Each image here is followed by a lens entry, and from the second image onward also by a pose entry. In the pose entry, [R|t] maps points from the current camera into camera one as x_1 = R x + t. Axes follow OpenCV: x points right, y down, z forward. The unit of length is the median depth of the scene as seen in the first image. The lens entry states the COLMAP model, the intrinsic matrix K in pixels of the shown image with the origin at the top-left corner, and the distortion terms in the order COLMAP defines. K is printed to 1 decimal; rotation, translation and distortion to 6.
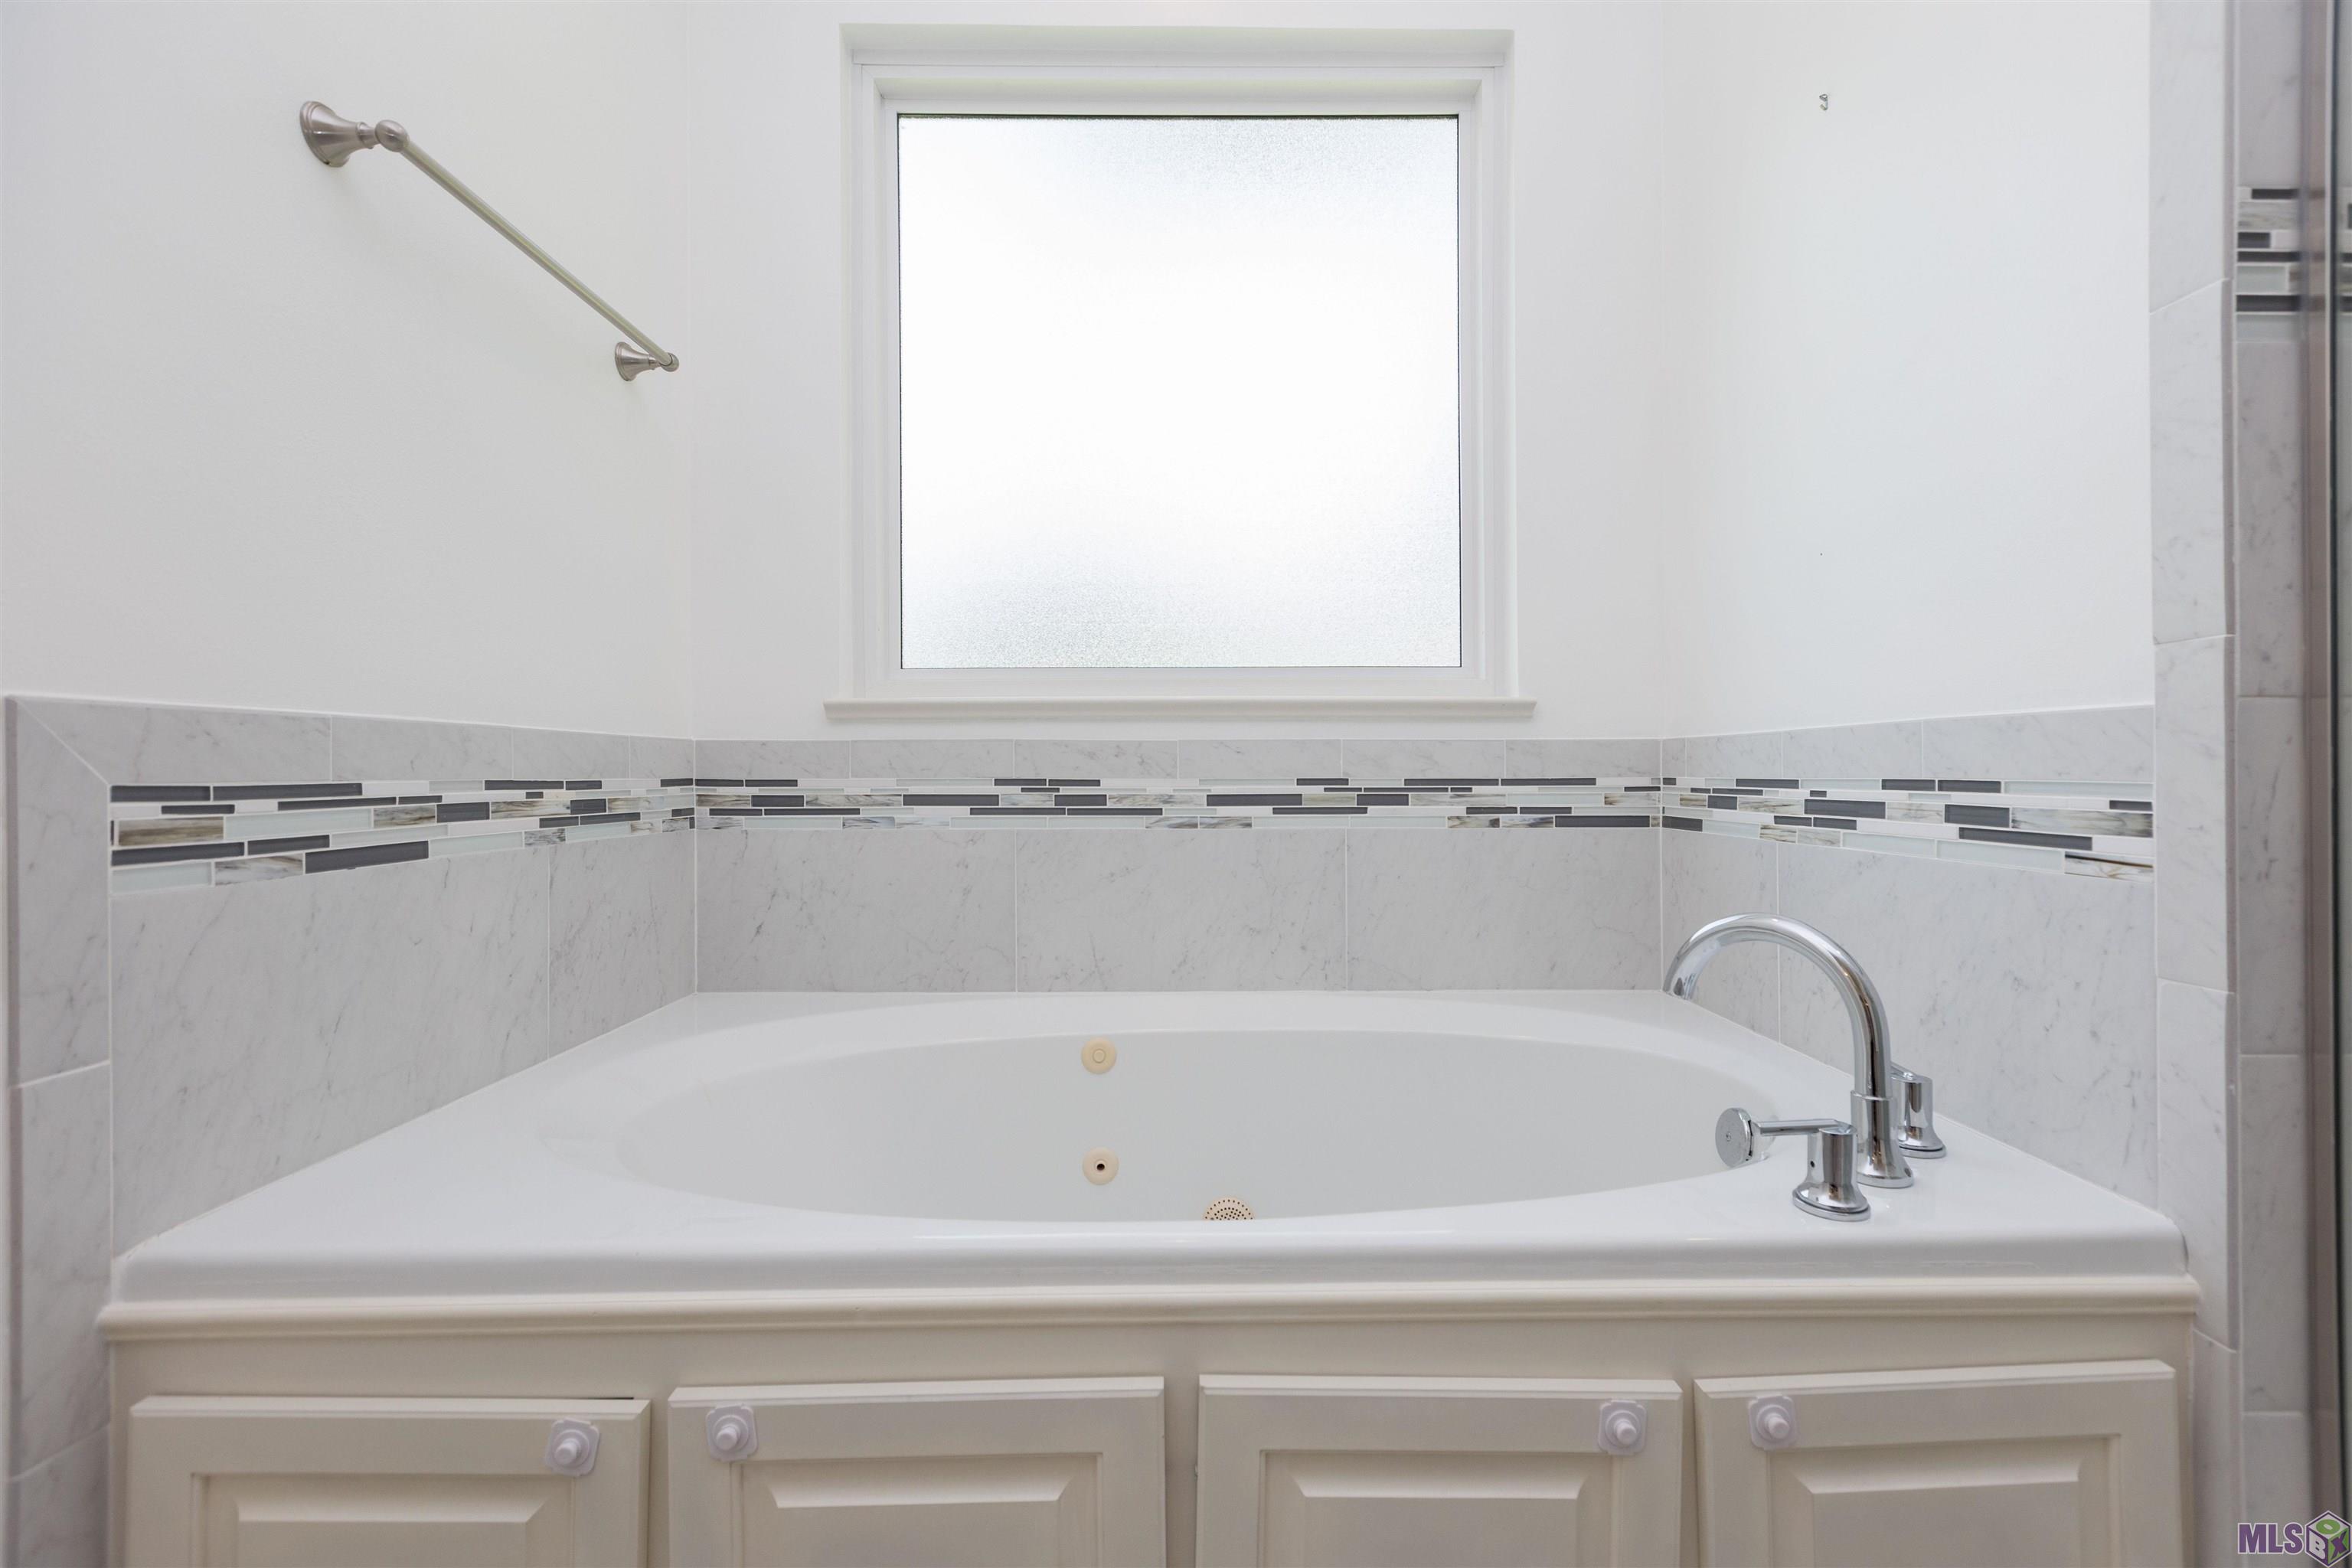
lens RADIAL K [[1056.7, 0, 1191.2], [0, 1056.7, 765.5], [0, 0, 1]] dist [0.003789, -0.000749]
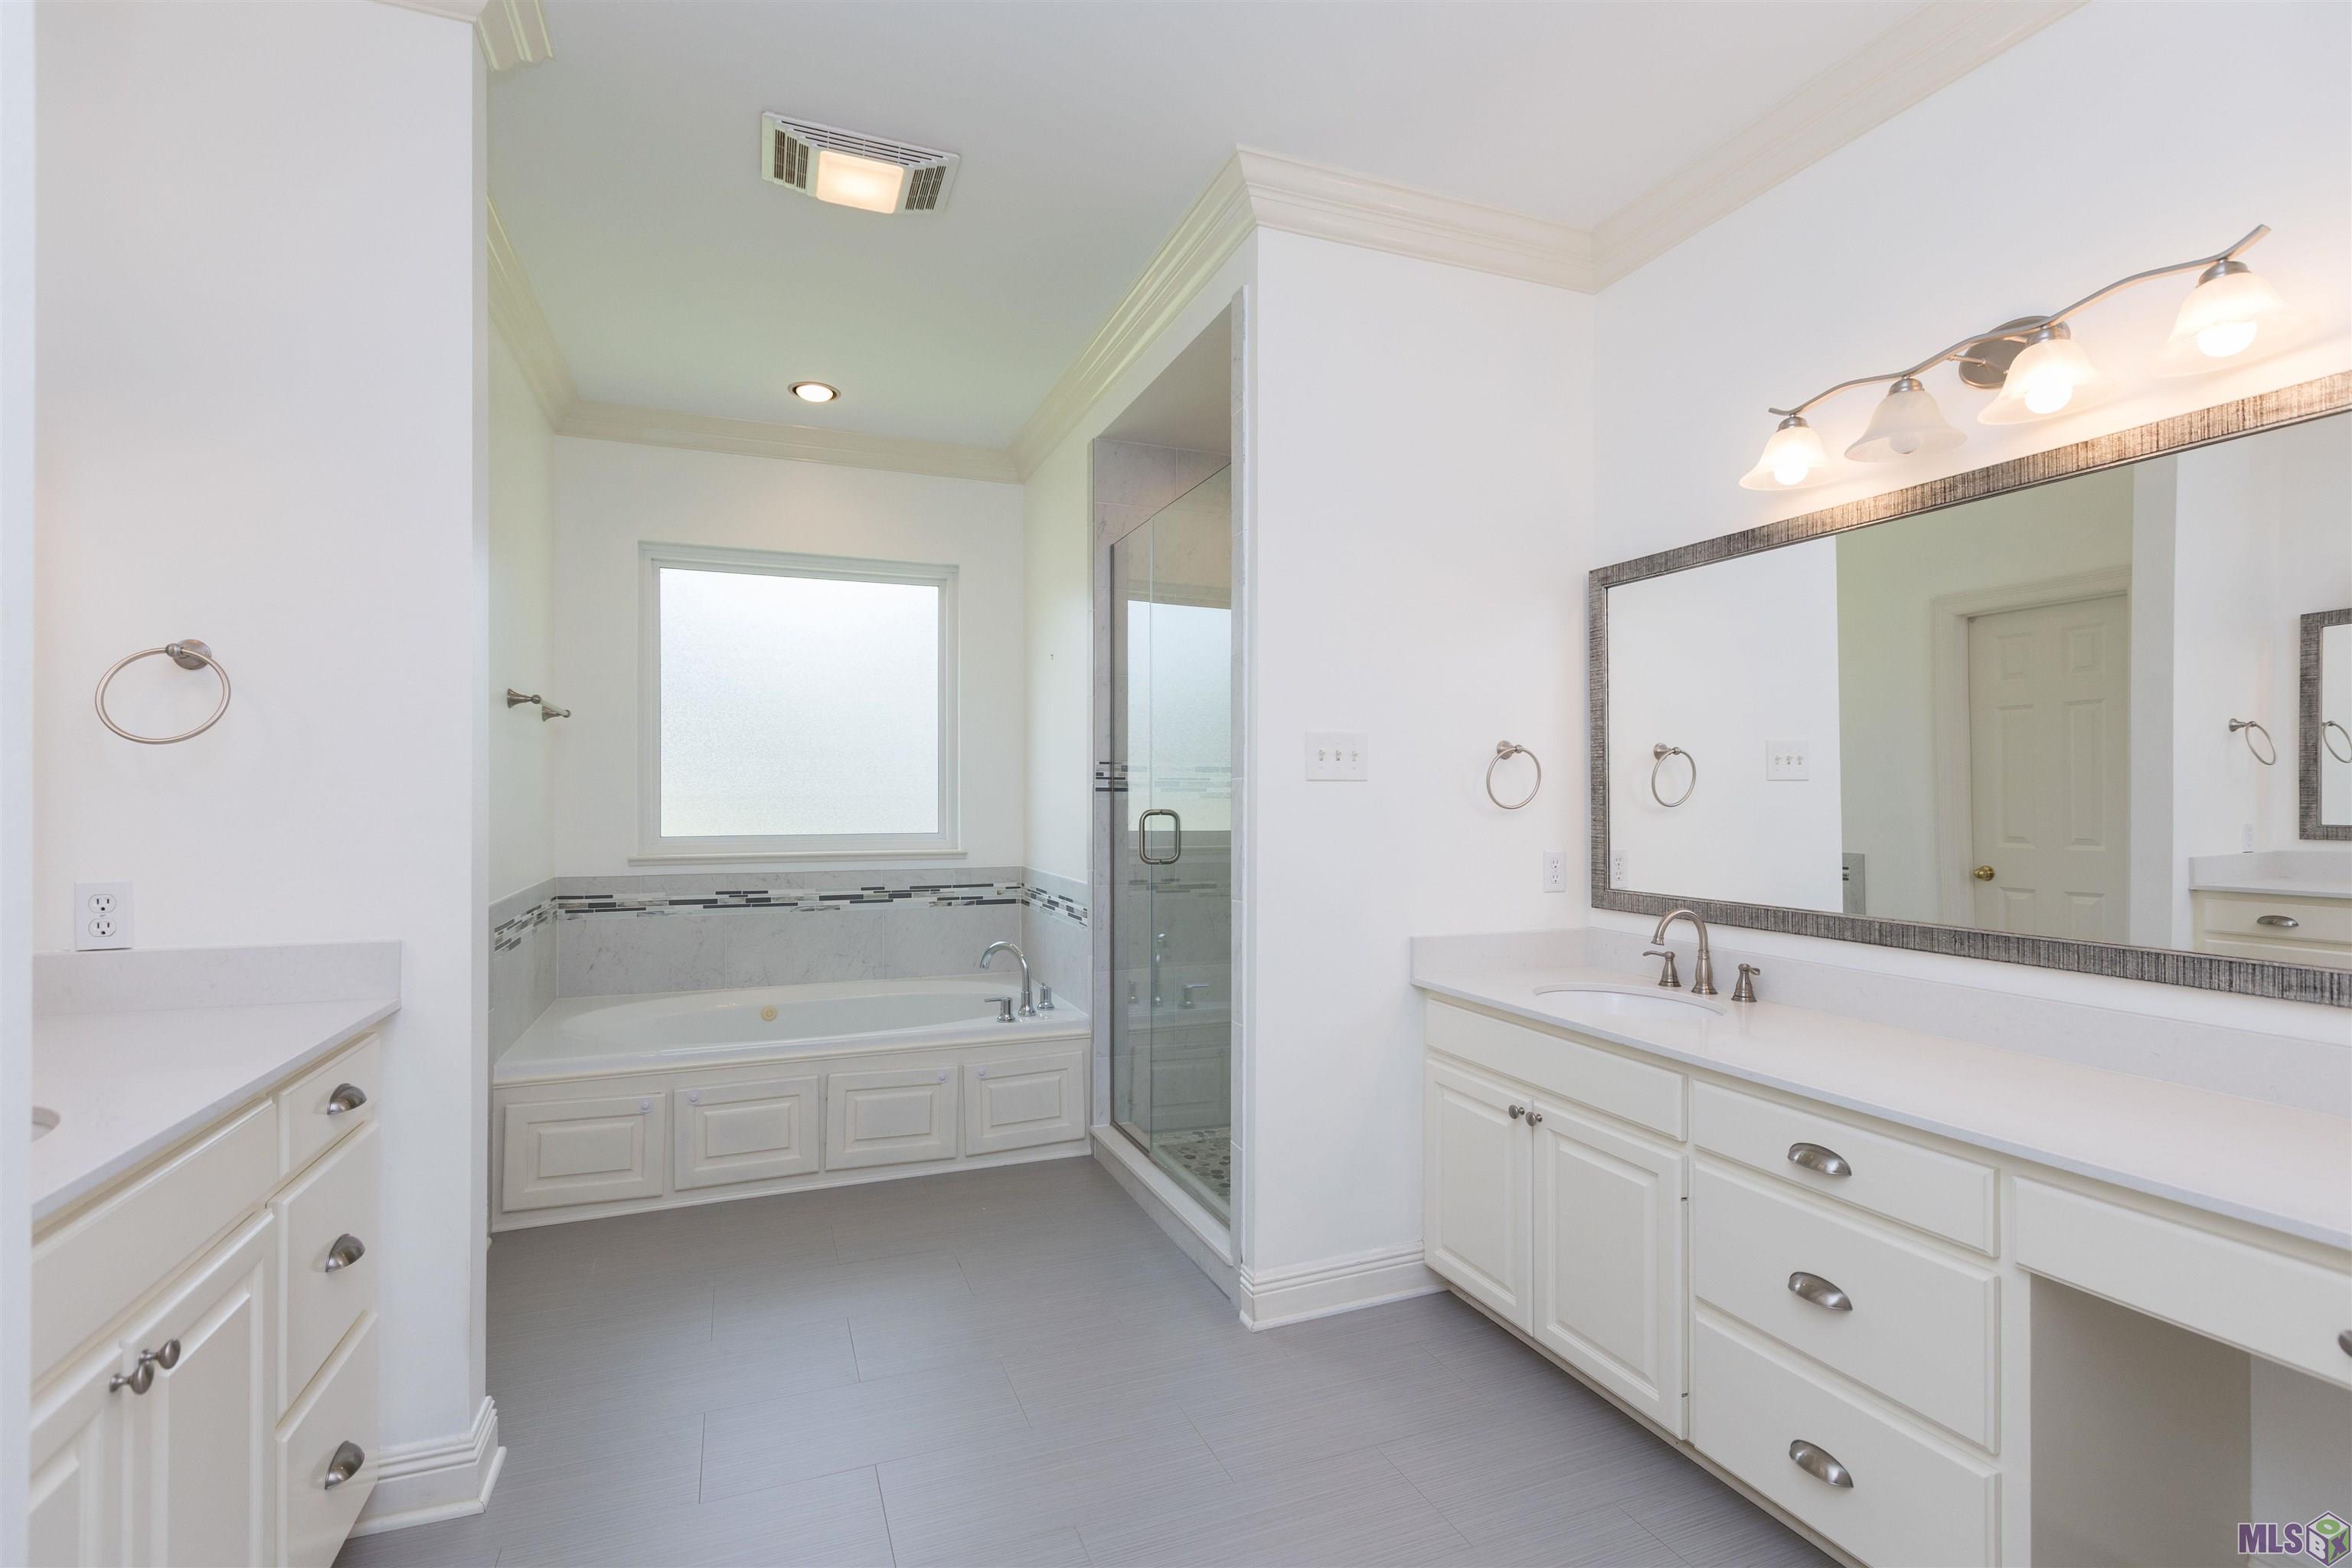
lens RADIAL K [[1056.7, 0, 1199.3], [0, 1056.7, 789.0], [0, 0, 1]] dist [0.003789, -0.000749]
pose [[0.921999, 0.010209, 0.387058, -0.117738], [-0.009237, 0.999948, -0.004371, -0.206820], [-0.387083, 0.000455, 0.922045, -1.451275]]
